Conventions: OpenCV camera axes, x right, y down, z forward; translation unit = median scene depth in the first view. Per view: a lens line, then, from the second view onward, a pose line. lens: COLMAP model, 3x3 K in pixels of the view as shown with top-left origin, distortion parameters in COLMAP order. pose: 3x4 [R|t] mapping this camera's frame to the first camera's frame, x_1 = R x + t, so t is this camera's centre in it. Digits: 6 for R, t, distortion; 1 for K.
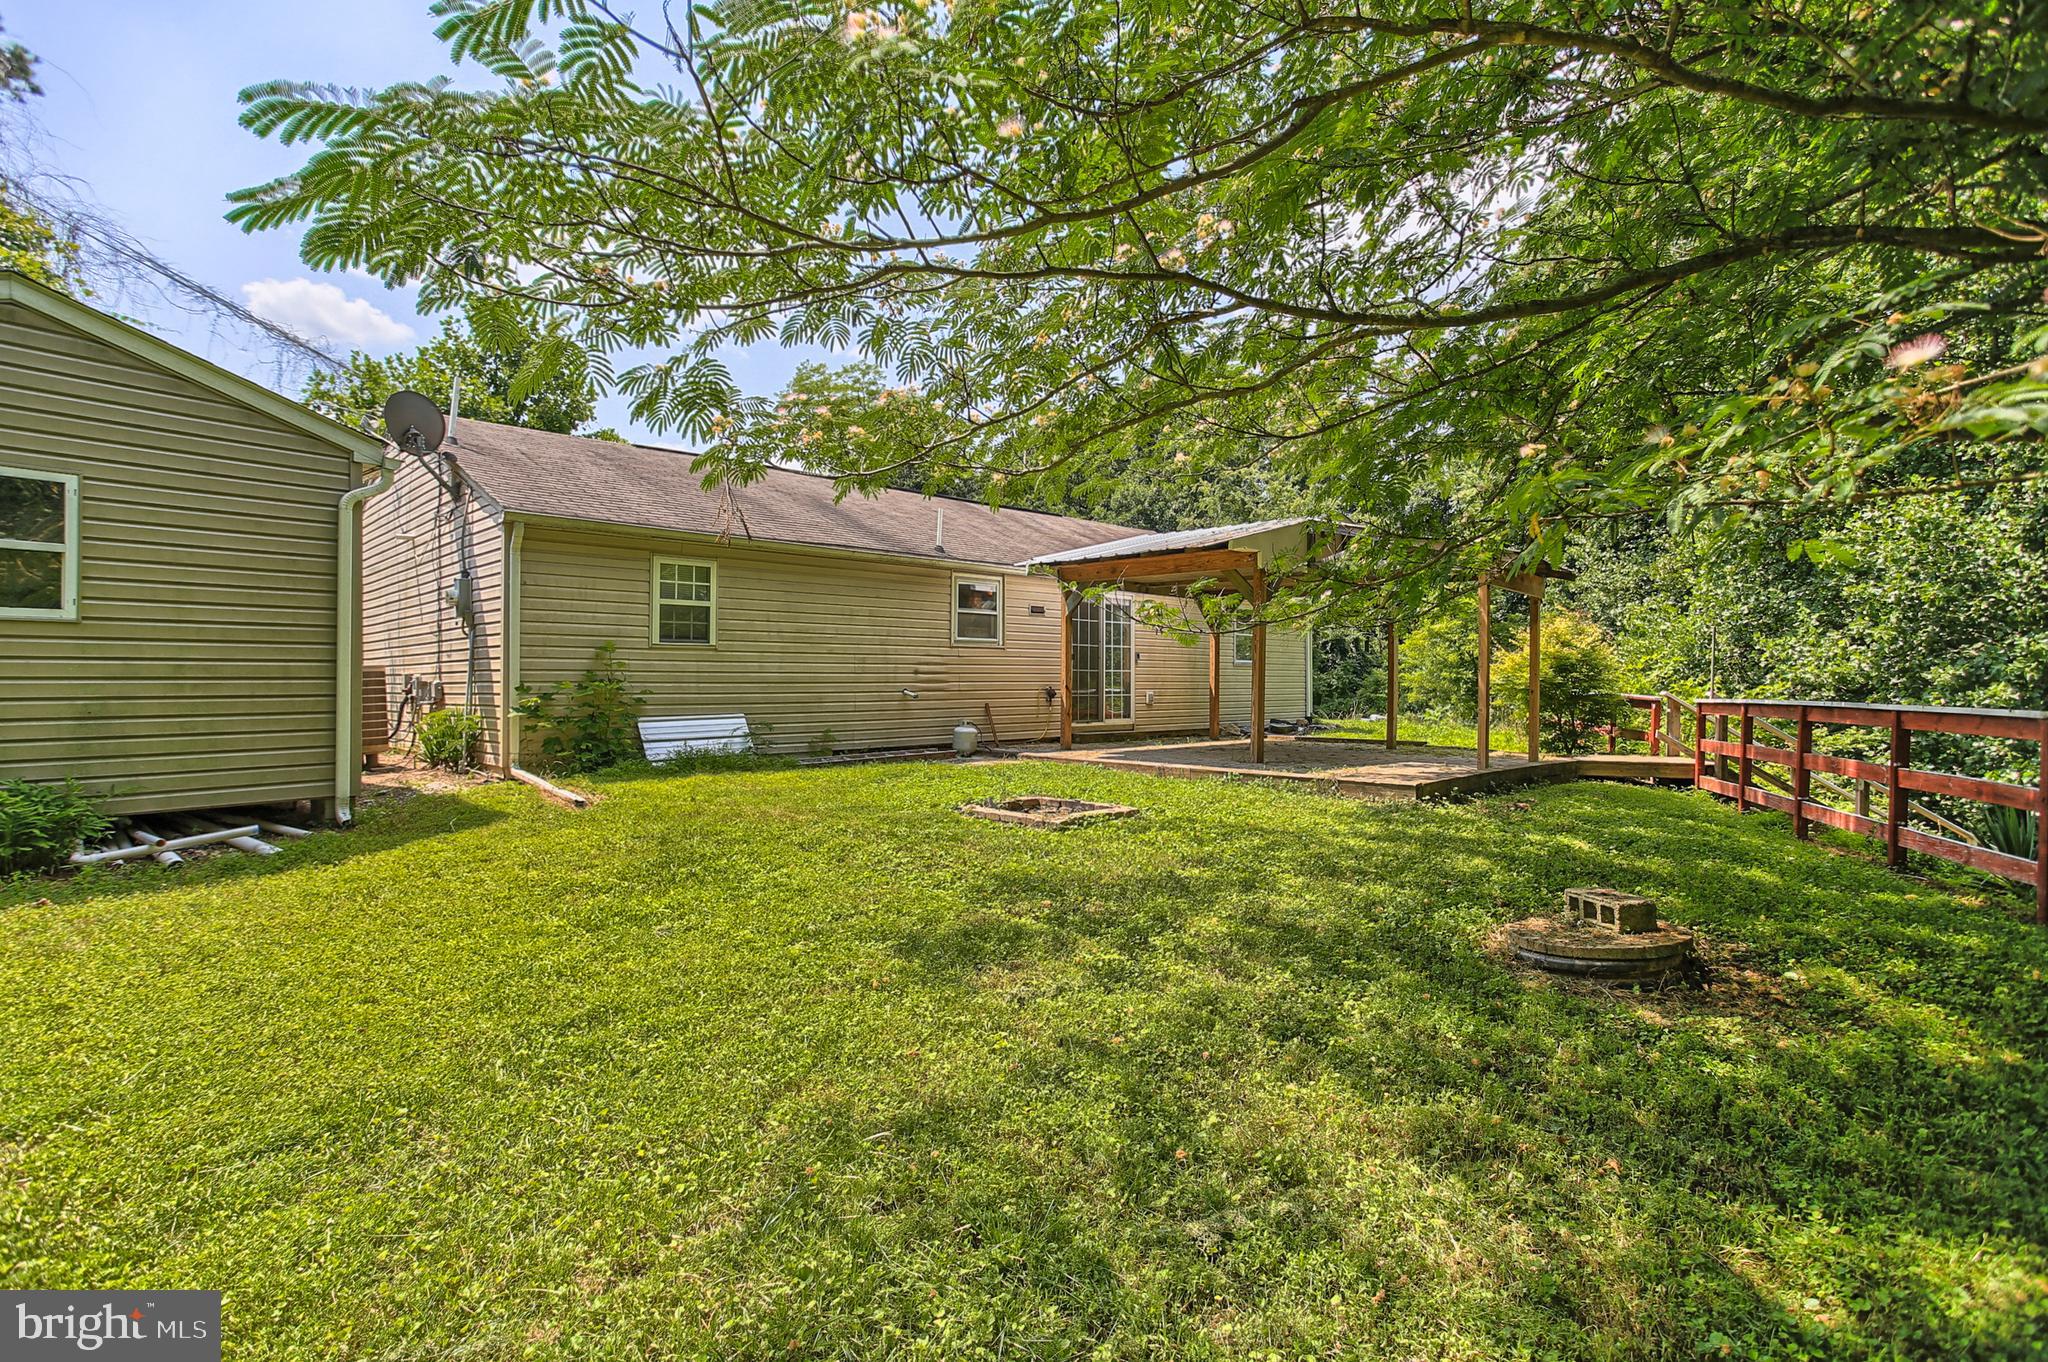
lens RADIAL K [[1016.3, 0, 1025.2], [0, 1016.3, 680.4], [0, 0, 1]] dist [-0.069076, 0.025800]
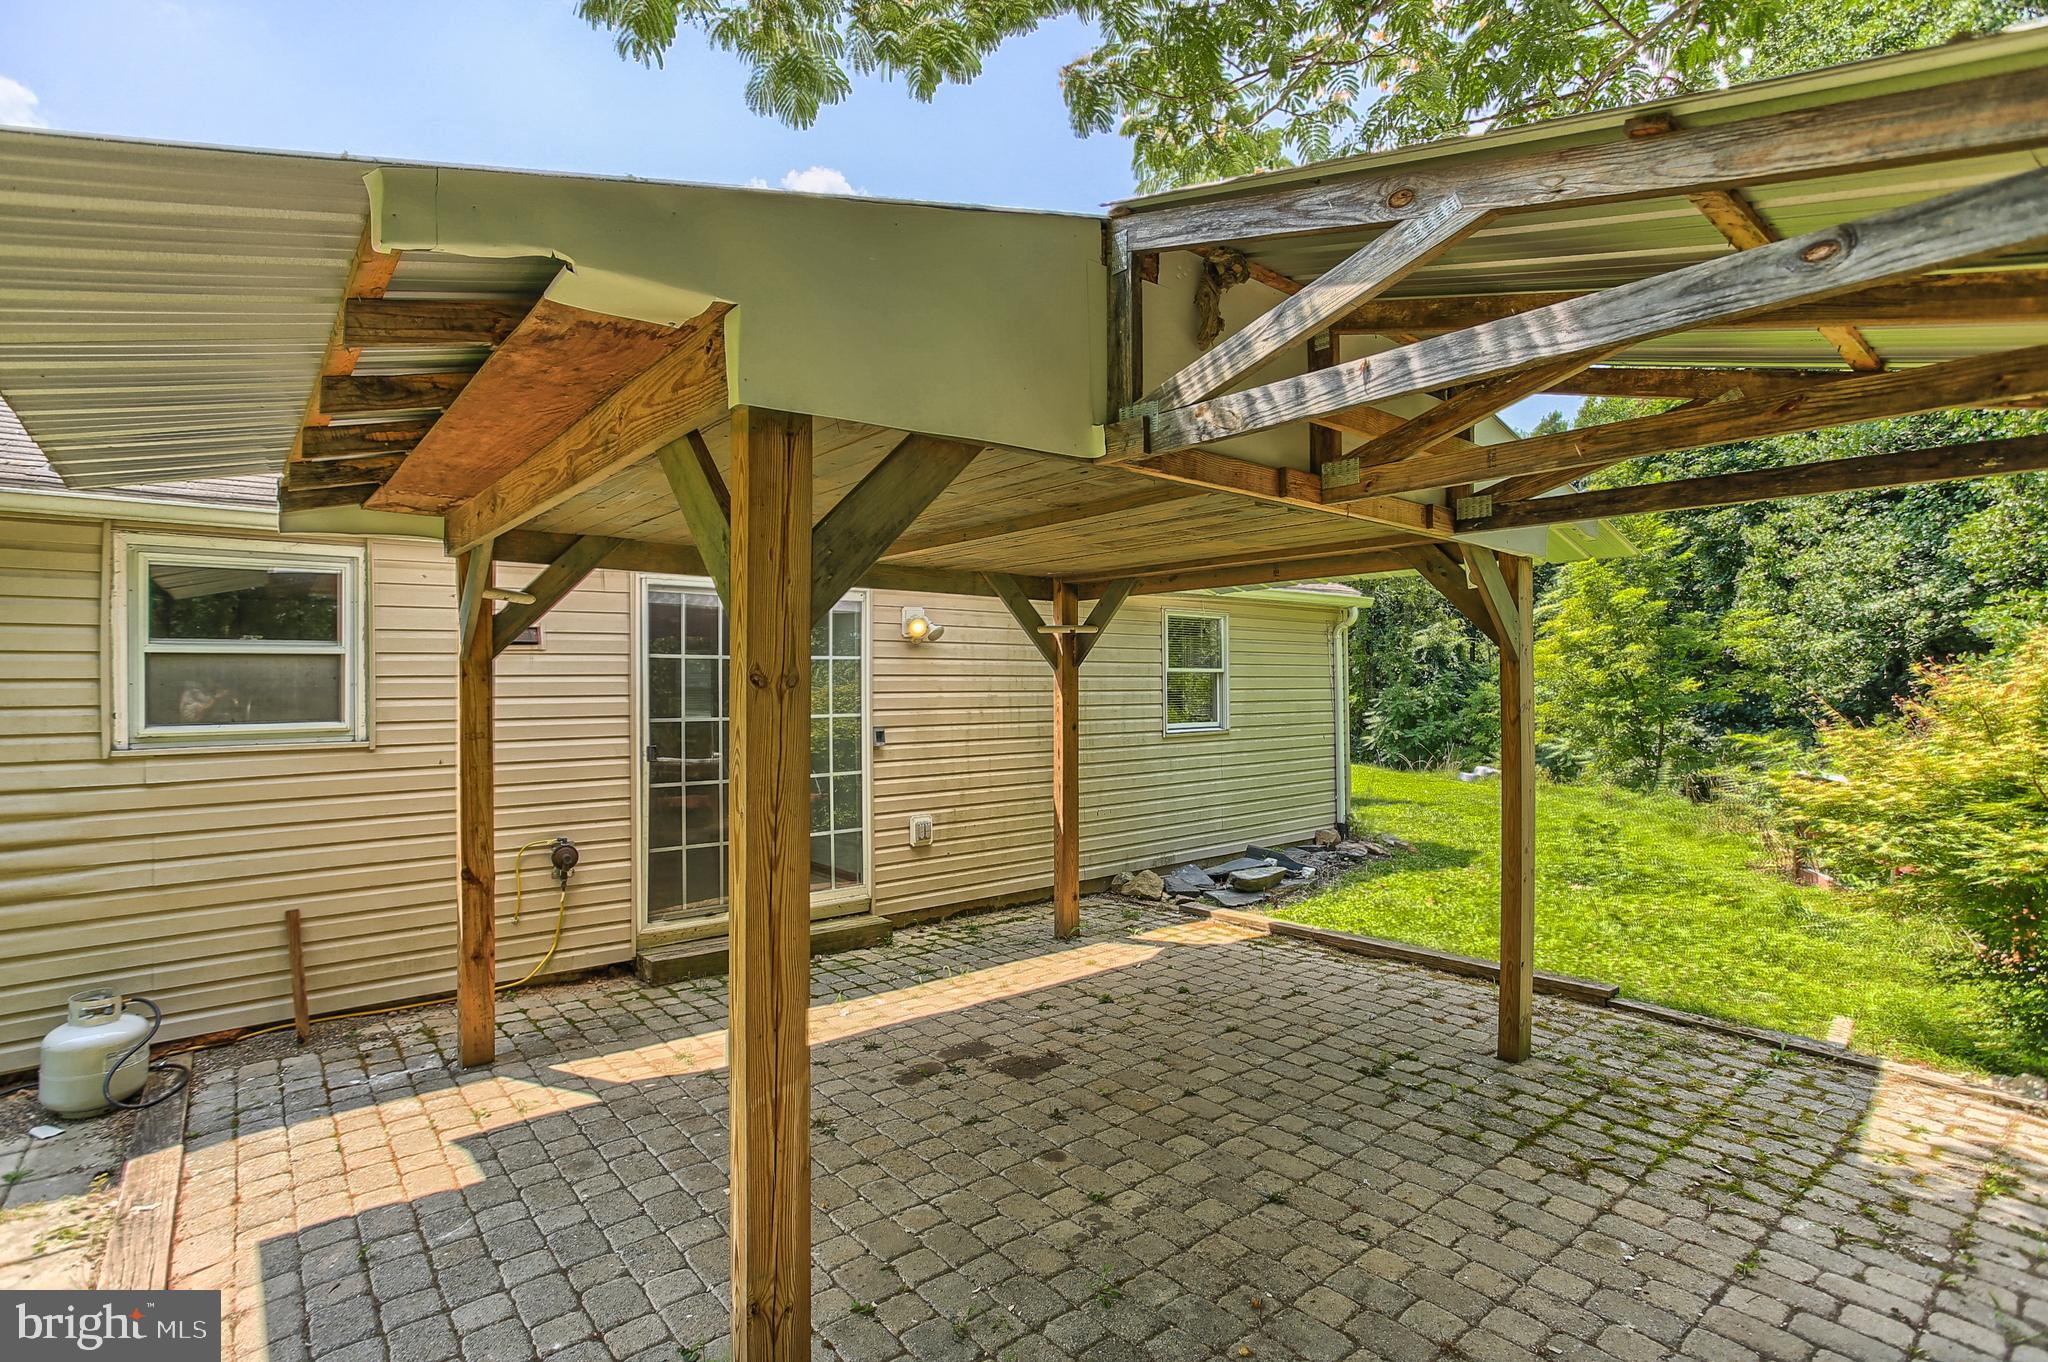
lens RADIAL K [[1016.3, 0, 1022.3], [0, 1016.3, 685.0], [0, 0, 1]] dist [-0.069076, 0.025800]
pose [[0.995119, -0.013390, -0.097768, 0.111714], [0.013141, 0.999909, -0.003182, -0.022983], [0.097802, 0.001881, 0.995204, 0.312001]]
